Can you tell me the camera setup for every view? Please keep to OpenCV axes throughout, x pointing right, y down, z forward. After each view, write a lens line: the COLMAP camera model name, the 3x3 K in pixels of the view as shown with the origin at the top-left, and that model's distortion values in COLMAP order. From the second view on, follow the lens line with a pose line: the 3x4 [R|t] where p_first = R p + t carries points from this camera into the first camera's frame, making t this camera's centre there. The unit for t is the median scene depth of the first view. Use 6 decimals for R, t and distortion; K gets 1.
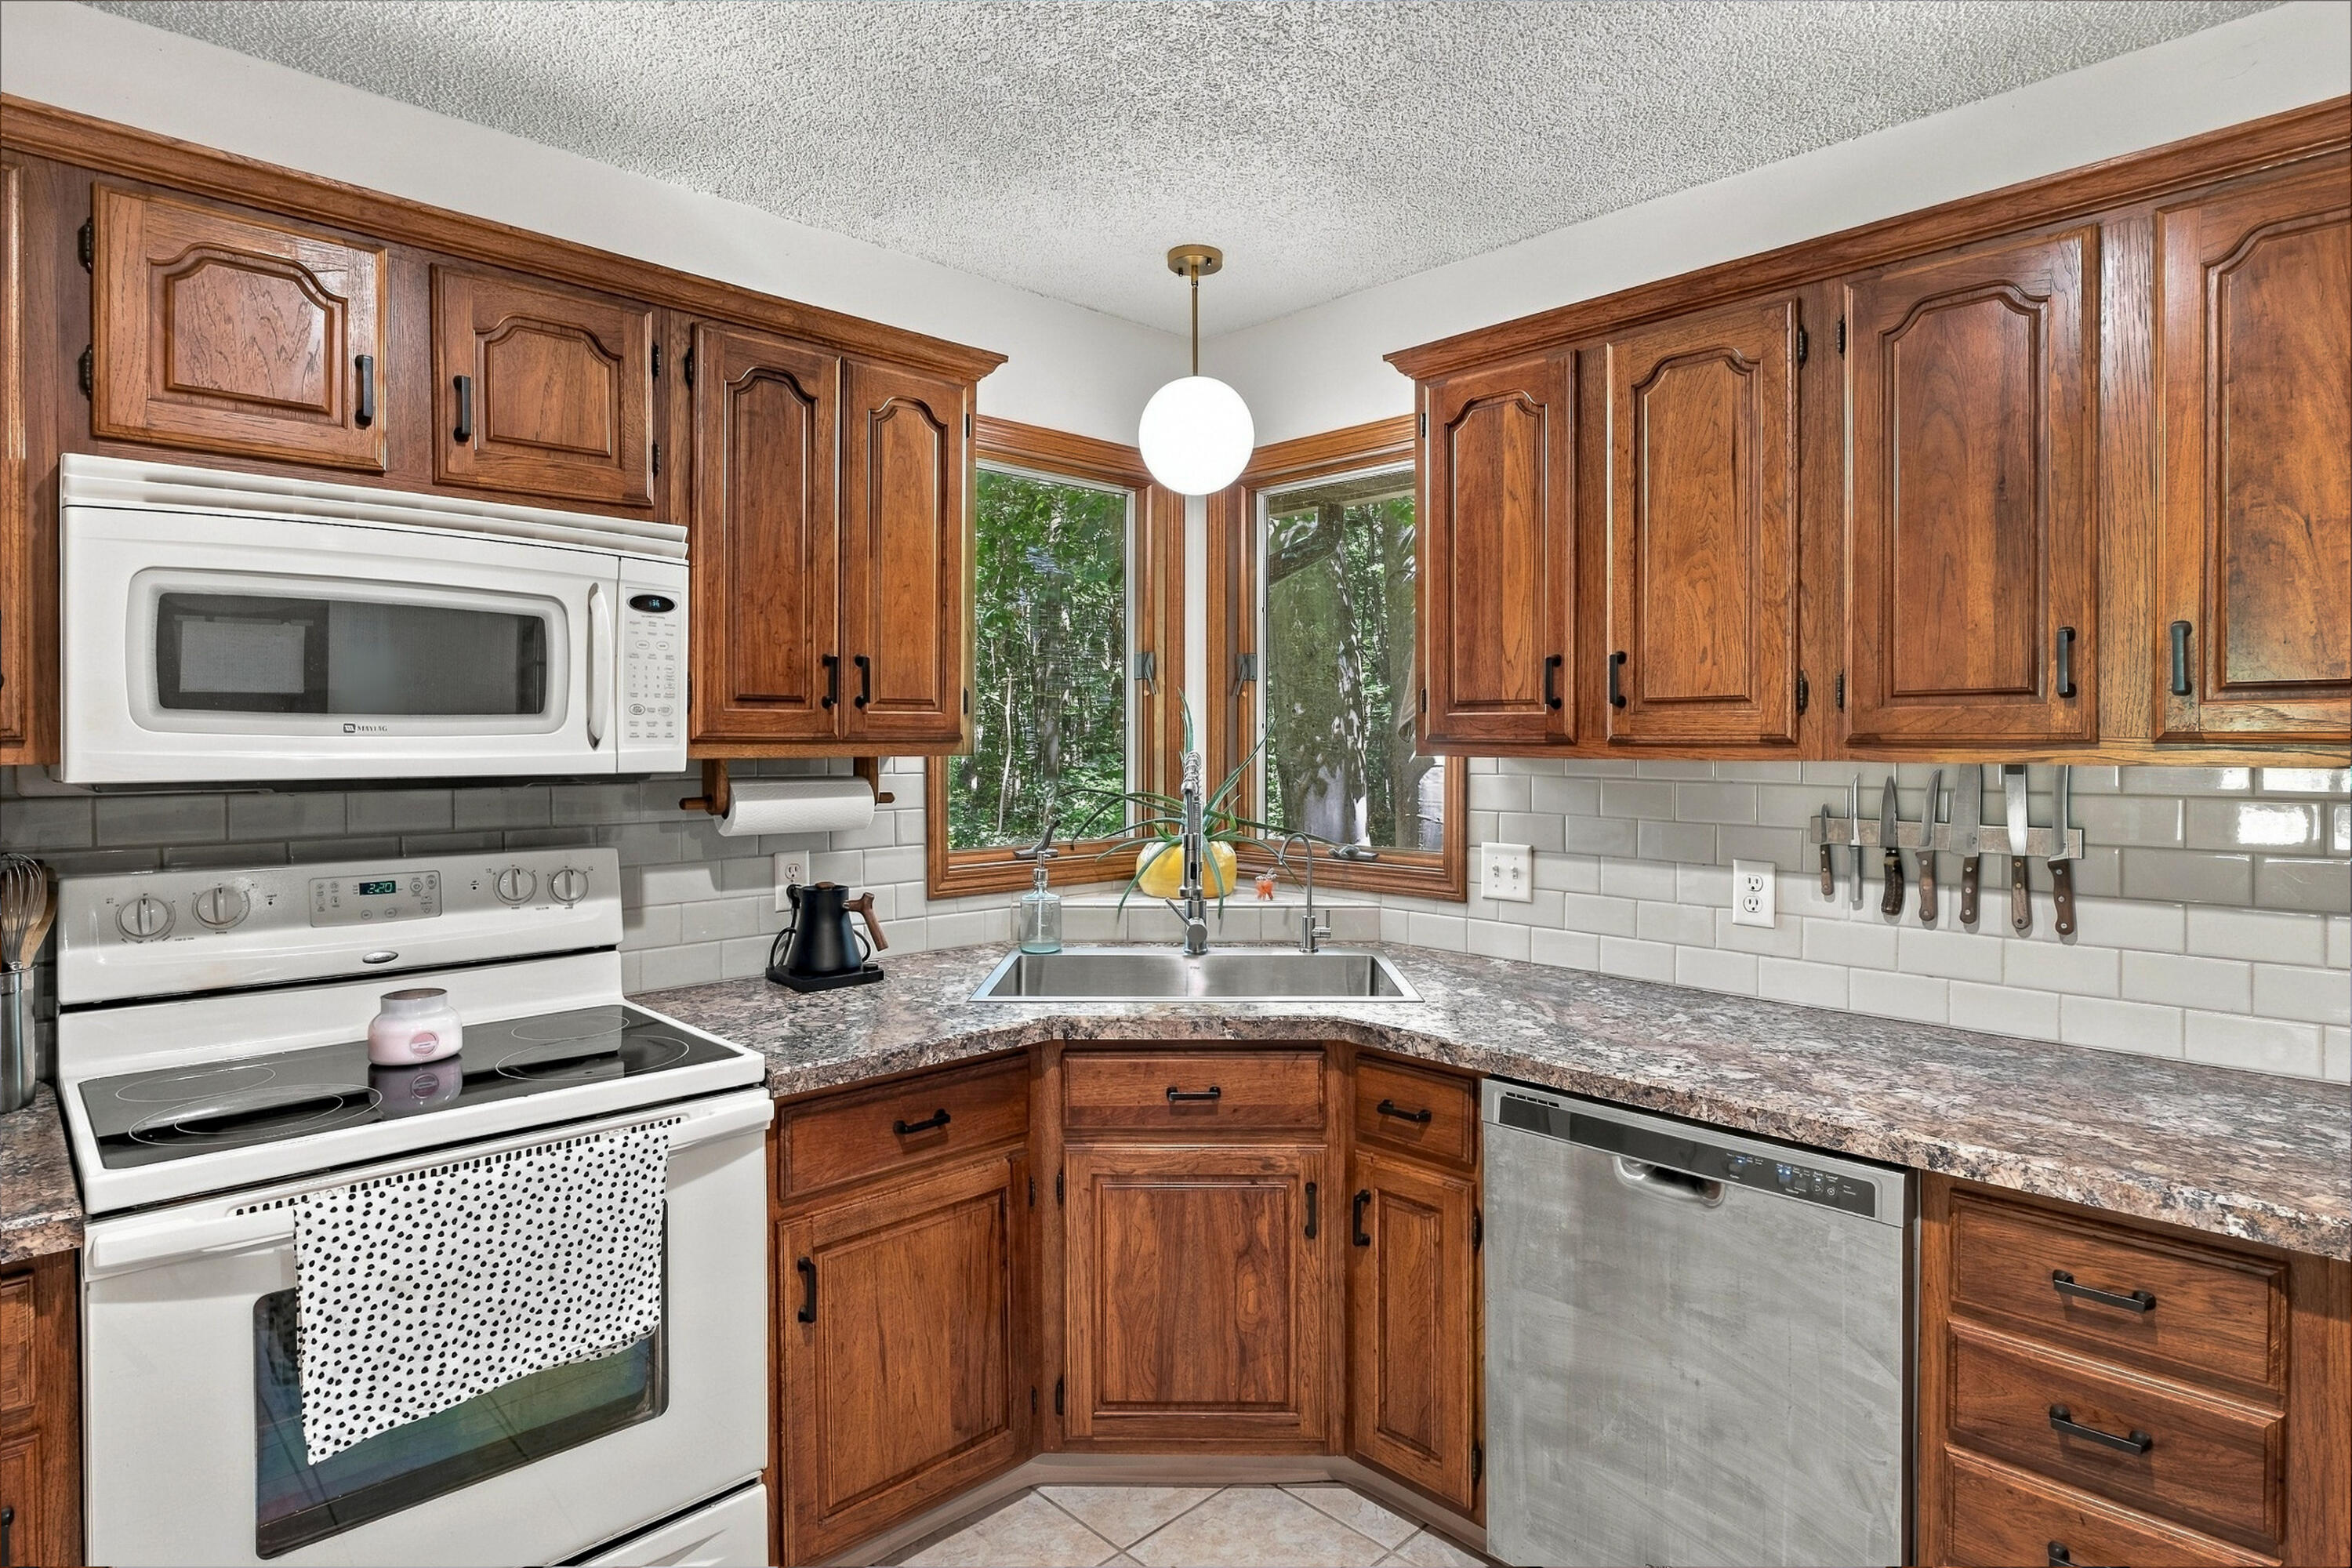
lens RADIAL K [[1311.2, 0, 1203.4], [0, 1311.2, 746.3], [0, 0, 1]] dist [0.000192, -0.002663]
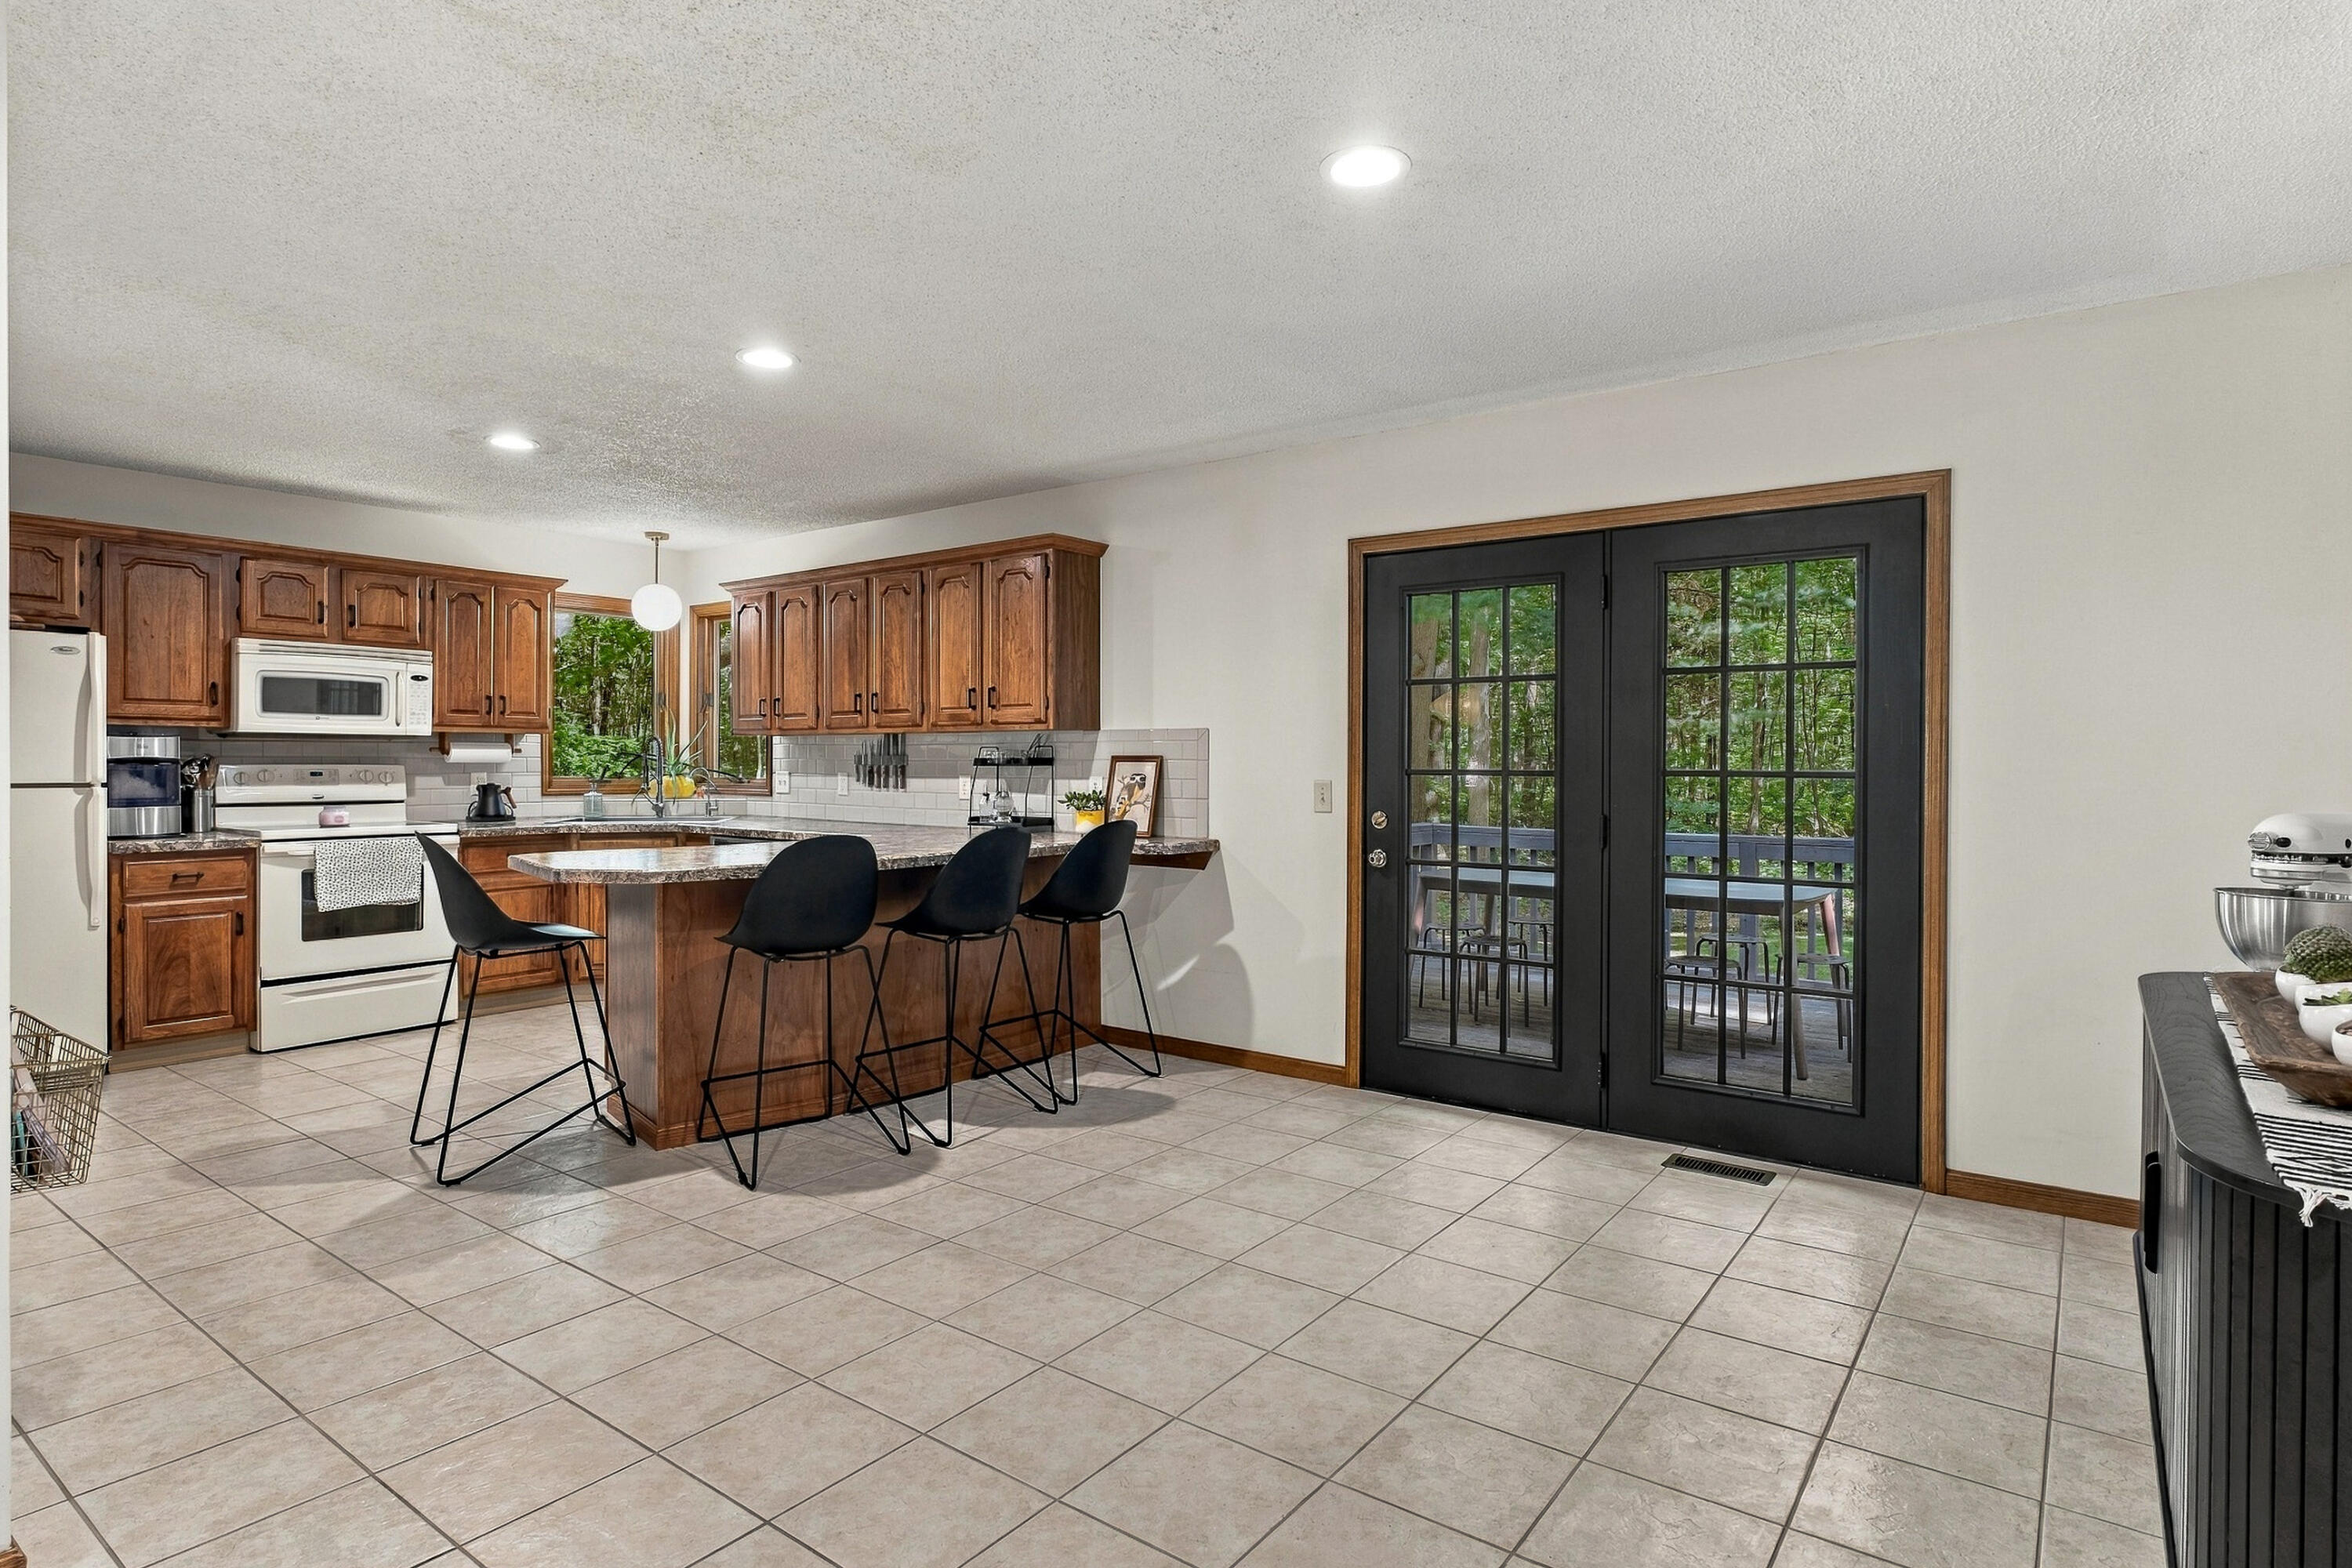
lens RADIAL K [[1218.2, 0, 1165.0], [0, 1218.2, 766.5], [0, 0, 1]] dist [0.002170, 0.002358]
pose [[0.988151, 0.000972, 0.153479, 0.747316], [-0.000532, 0.999996, -0.002913, 0.089034], [-0.153481, 0.002797, 0.988148, -1.799574]]
